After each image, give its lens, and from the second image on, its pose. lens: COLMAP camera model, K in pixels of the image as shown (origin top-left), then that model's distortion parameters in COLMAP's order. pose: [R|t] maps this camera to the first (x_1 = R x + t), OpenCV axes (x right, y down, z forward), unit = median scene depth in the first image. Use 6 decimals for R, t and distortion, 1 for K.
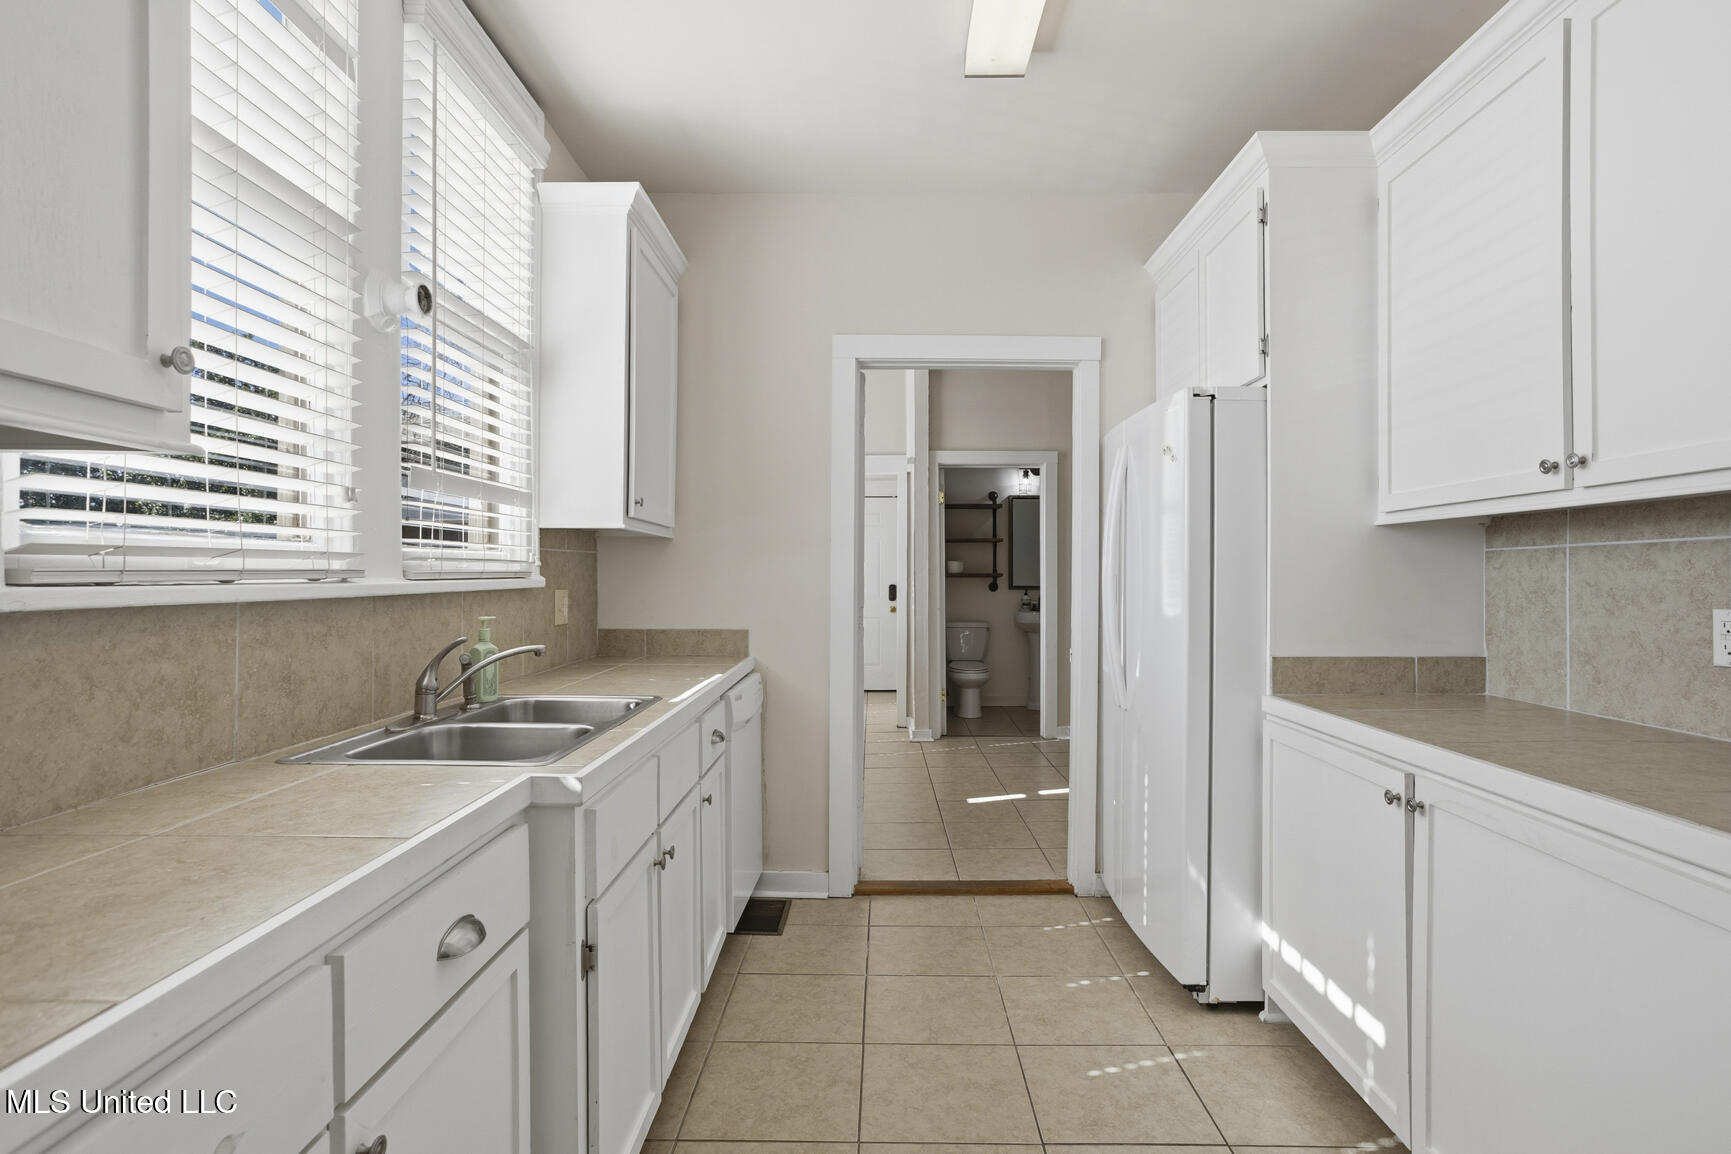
lens RADIAL K [[844.4, 0, 865.5], [0, 844.4, 577.0], [0, 0, 1]] dist [-0.049477, 0.031732]
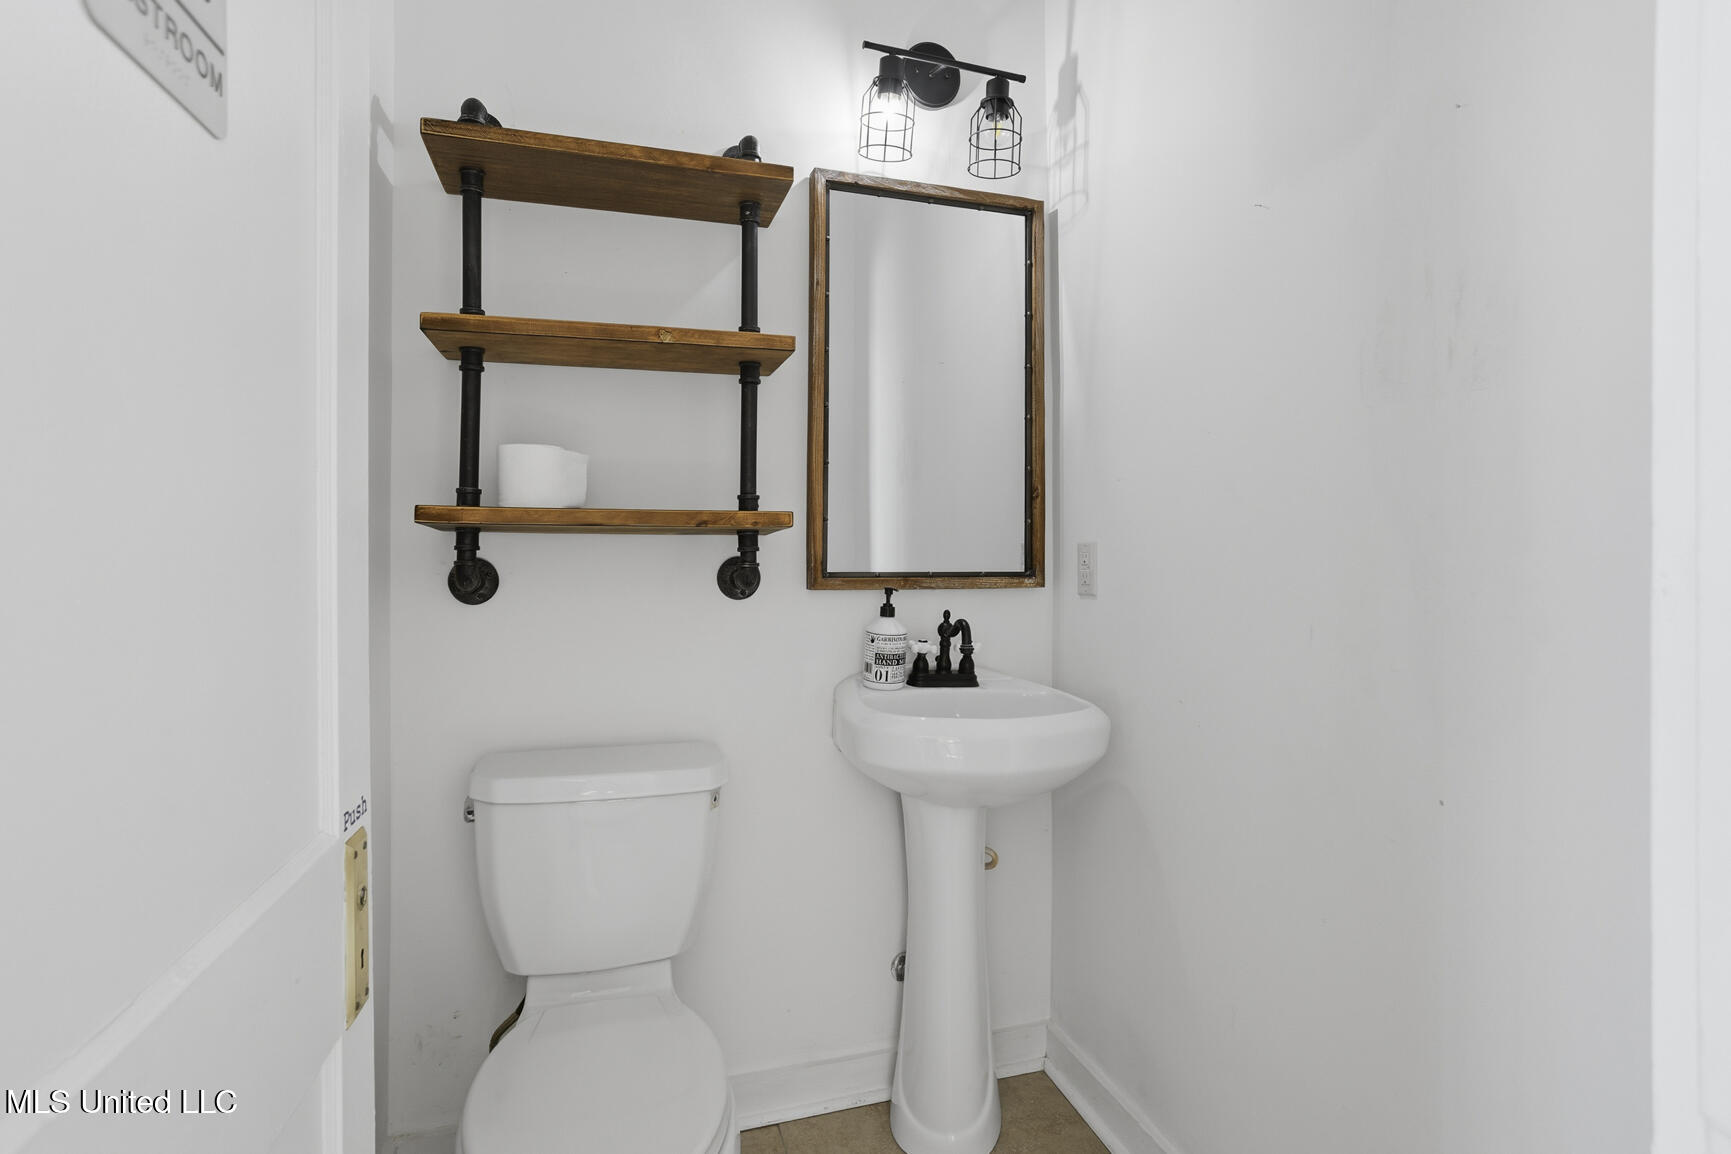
lens RADIAL K [[844.4, 0, 865.5], [0, 844.4, 577.0], [0, 0, 1]] dist [-0.049477, 0.031732]
pose [[0.958124, 0.006711, 0.286274, 0.120742], [-0.003224, 0.999915, -0.012650, 0.014476], [-0.286334, 0.011197, 0.958064, 0.784592]]
